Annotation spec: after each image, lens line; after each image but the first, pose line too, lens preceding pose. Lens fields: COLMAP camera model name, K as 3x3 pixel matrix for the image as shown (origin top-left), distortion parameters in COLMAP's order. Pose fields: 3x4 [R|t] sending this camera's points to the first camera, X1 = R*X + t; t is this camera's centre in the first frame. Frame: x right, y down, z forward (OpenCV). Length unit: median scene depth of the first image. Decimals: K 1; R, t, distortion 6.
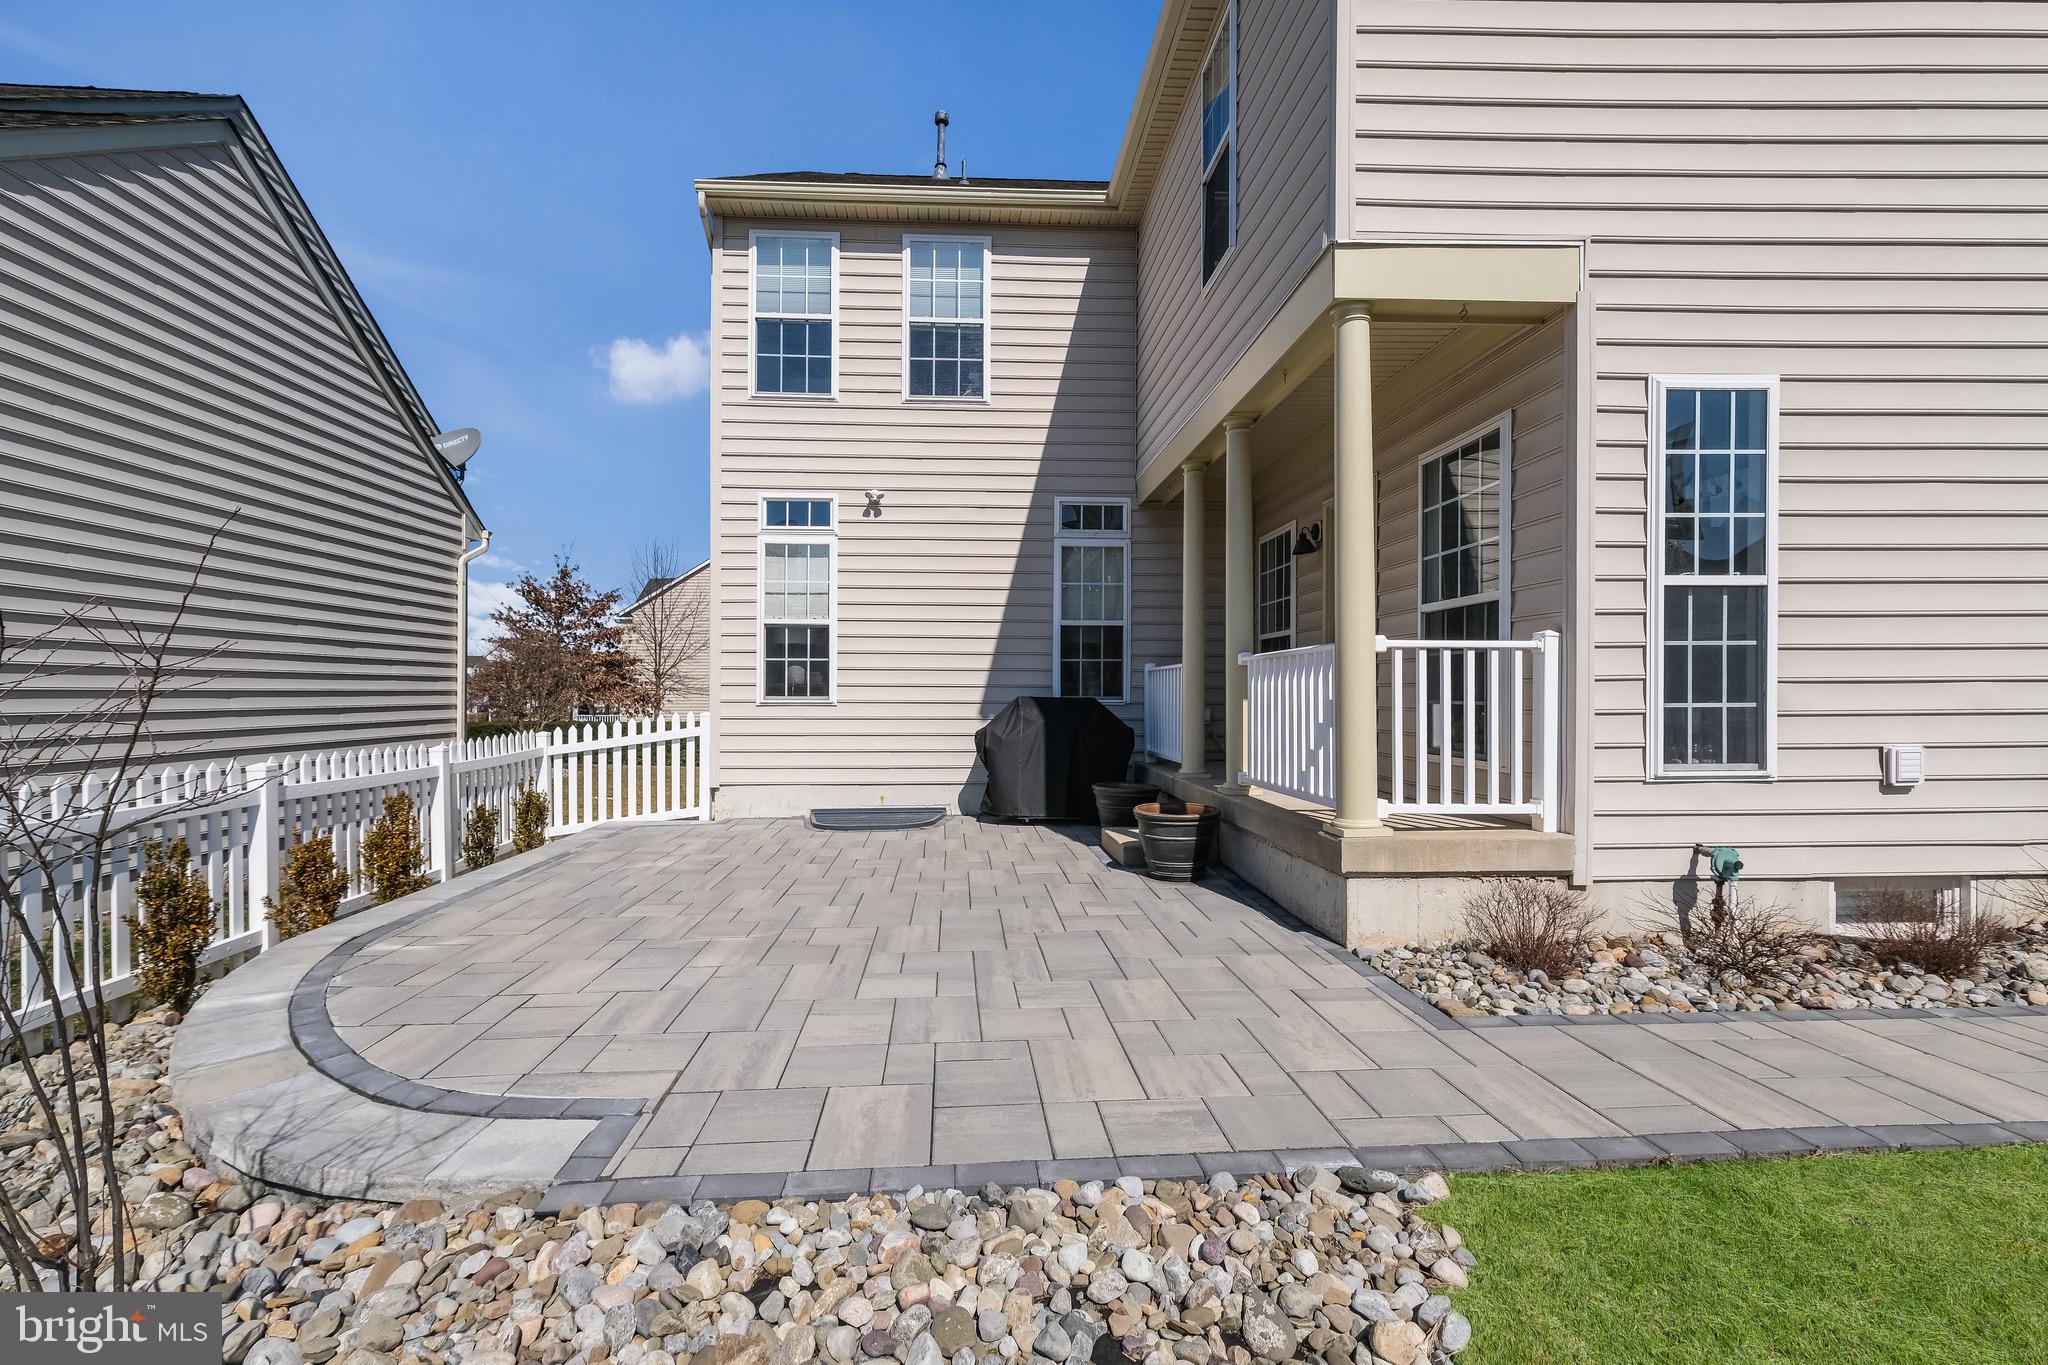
lens RADIAL K [[907.2, 0, 1020.7], [0, 907.2, 703.2], [0, 0, 1]] dist [-0.001201, 0.000015]
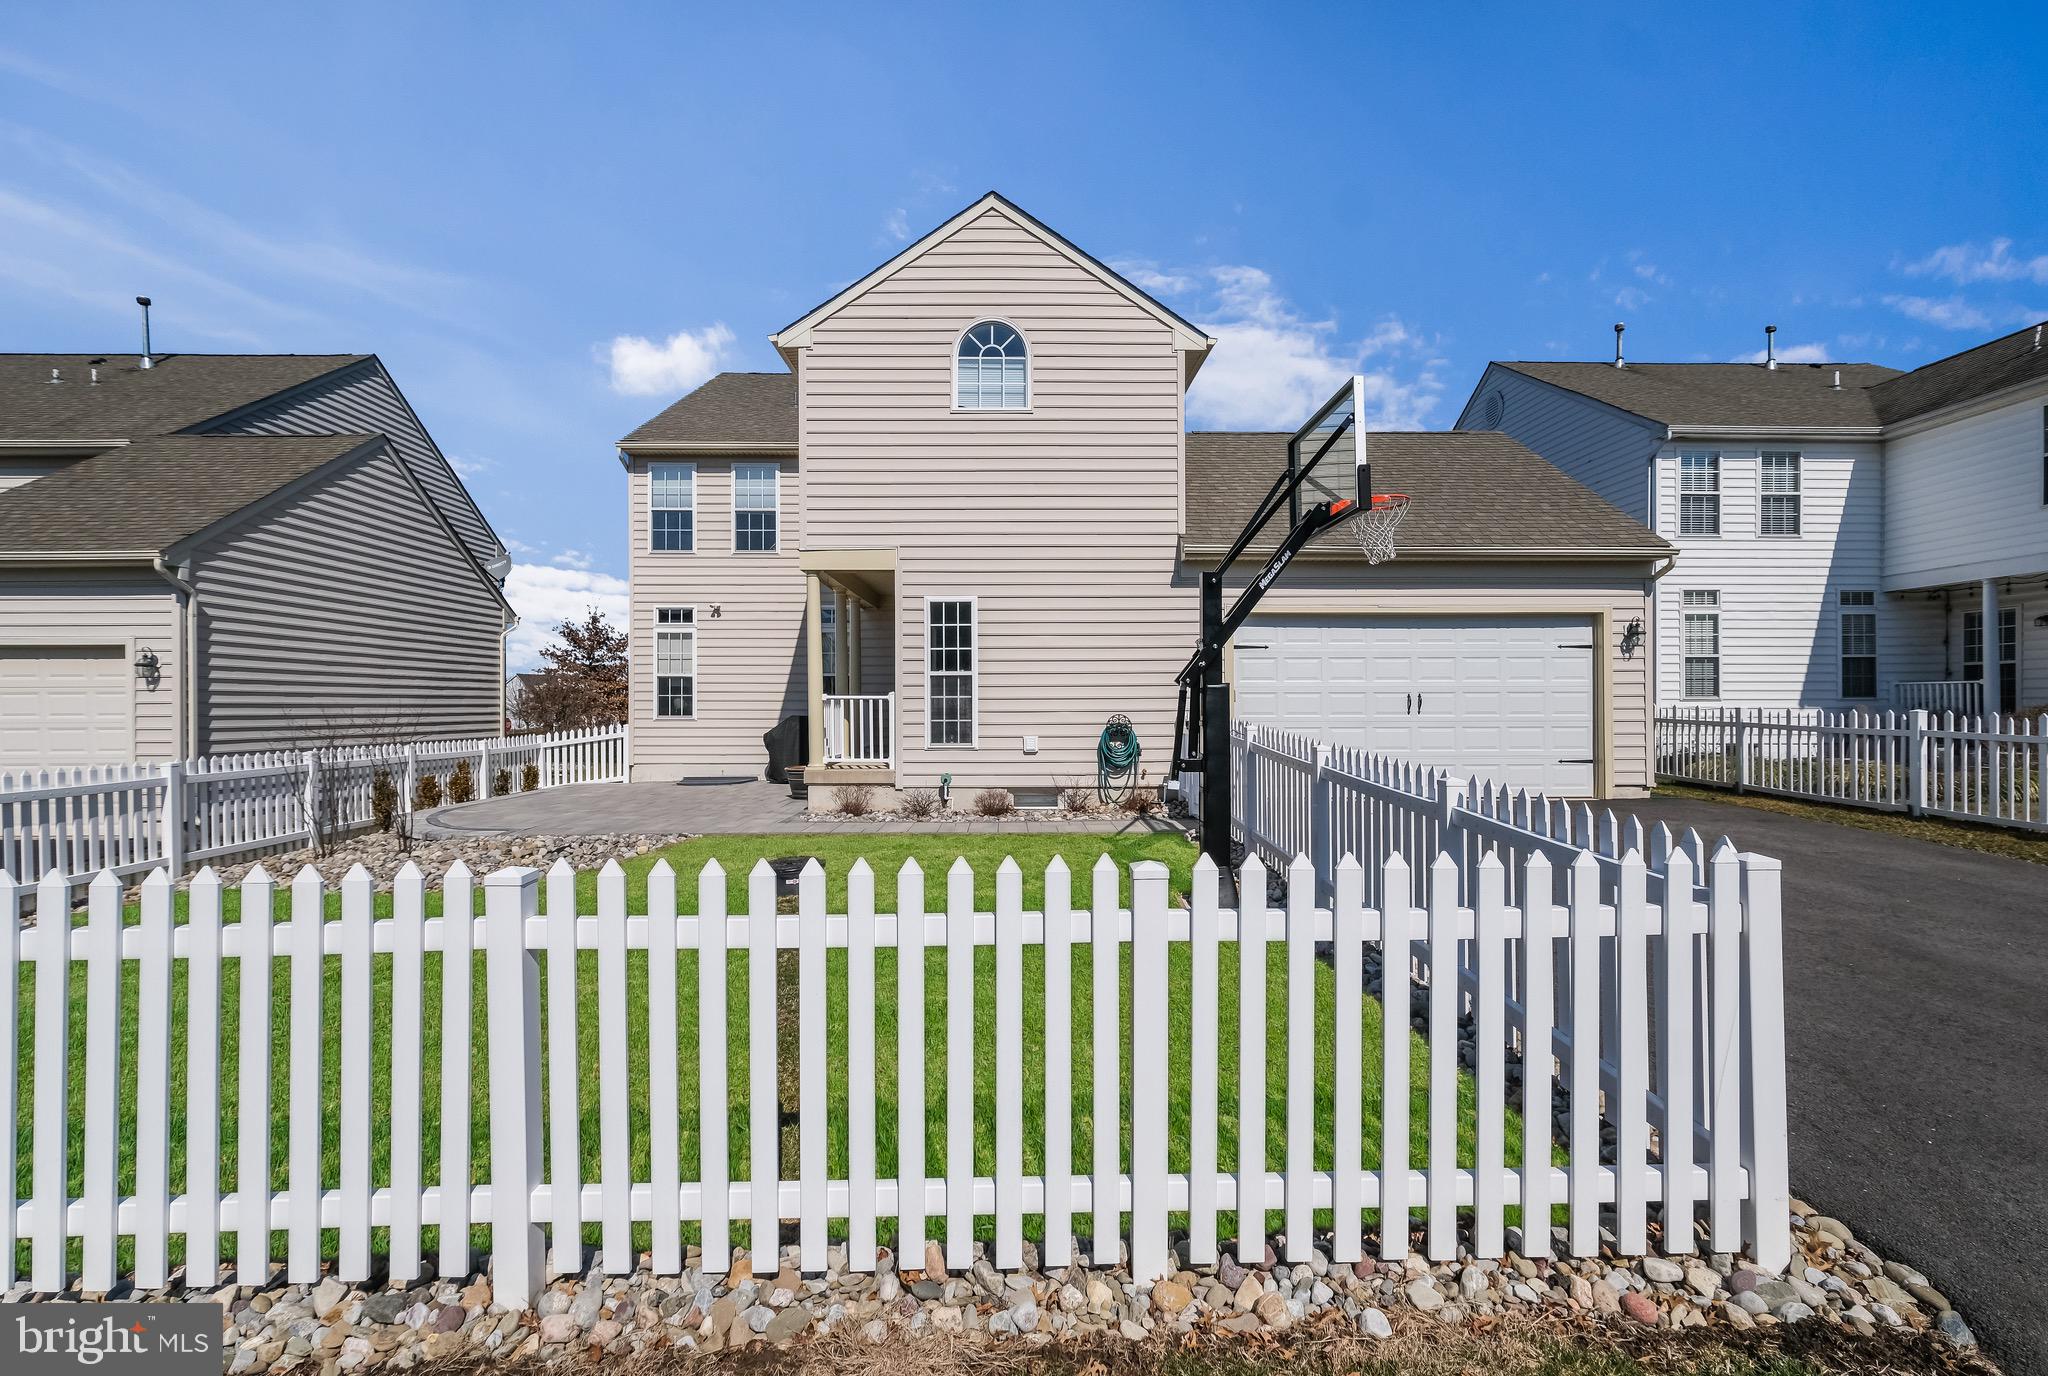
lens RADIAL K [[899.0, 0, 1026.5], [0, 899.0, 724.5], [0, 0, 1]] dist [-0.001147, -0.000125]
pose [[0.998574, 0.000370, -0.053375, 0.569228], [0.000014, 0.999974, 0.007206, -0.002606], [0.053376, -0.007197, 0.998549, -0.790935]]
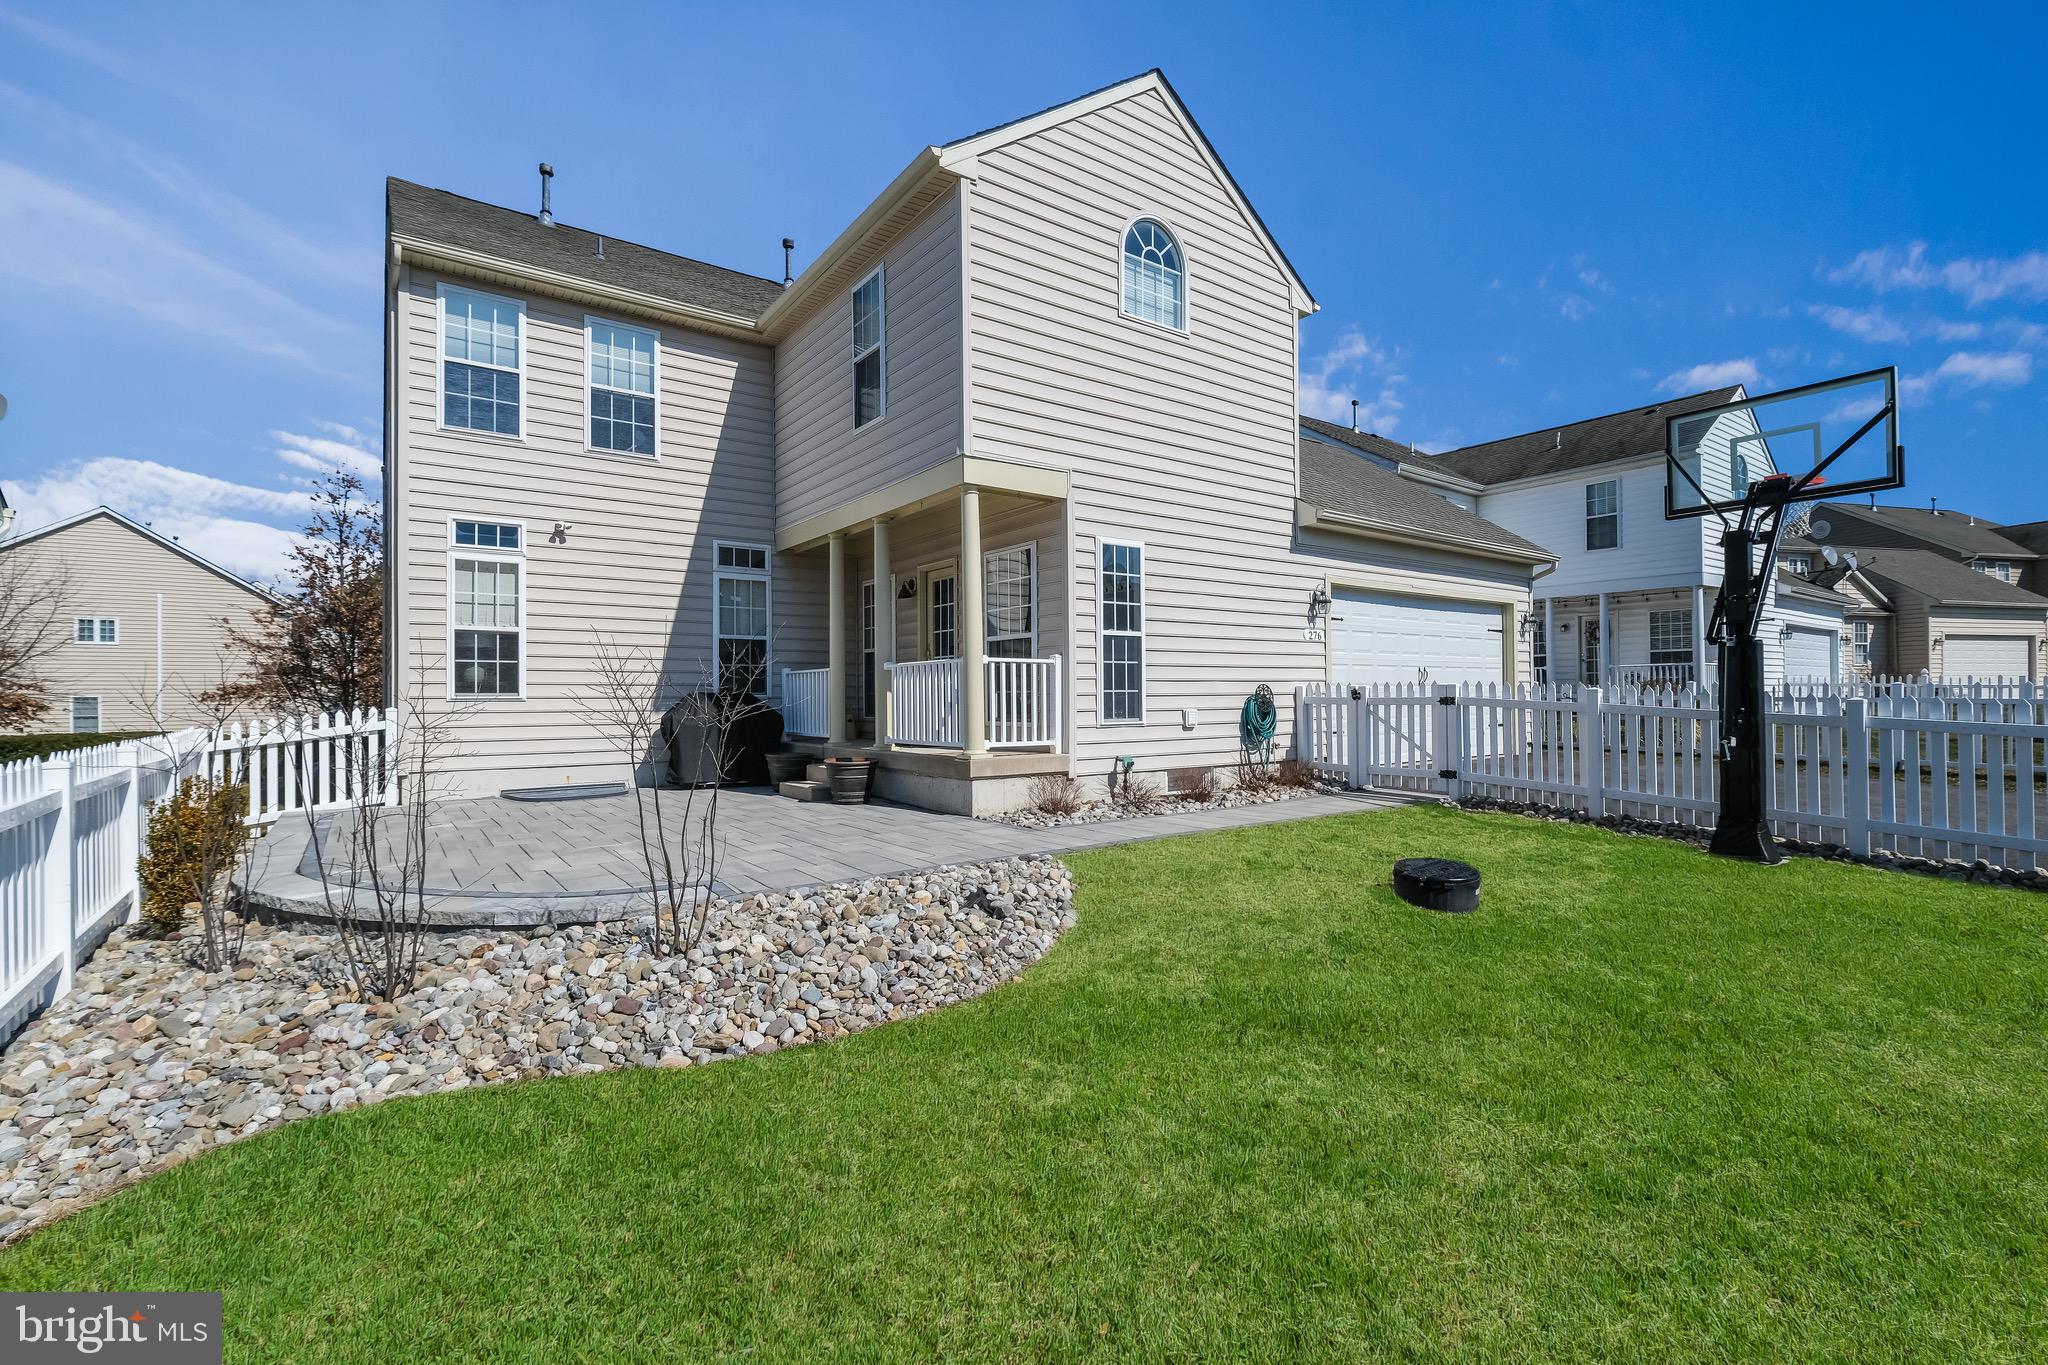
lens RADIAL K [[891.9, 0, 1017.4], [0, 891.9, 700.7], [0, 0, 1]] dist [0.000360, -0.000075]
pose [[0.850324, -0.006801, 0.526215, -0.274193], [0.011799, 0.999912, -0.006143, 0.017473], [-0.526127, 0.011432, 0.850329, -0.326618]]
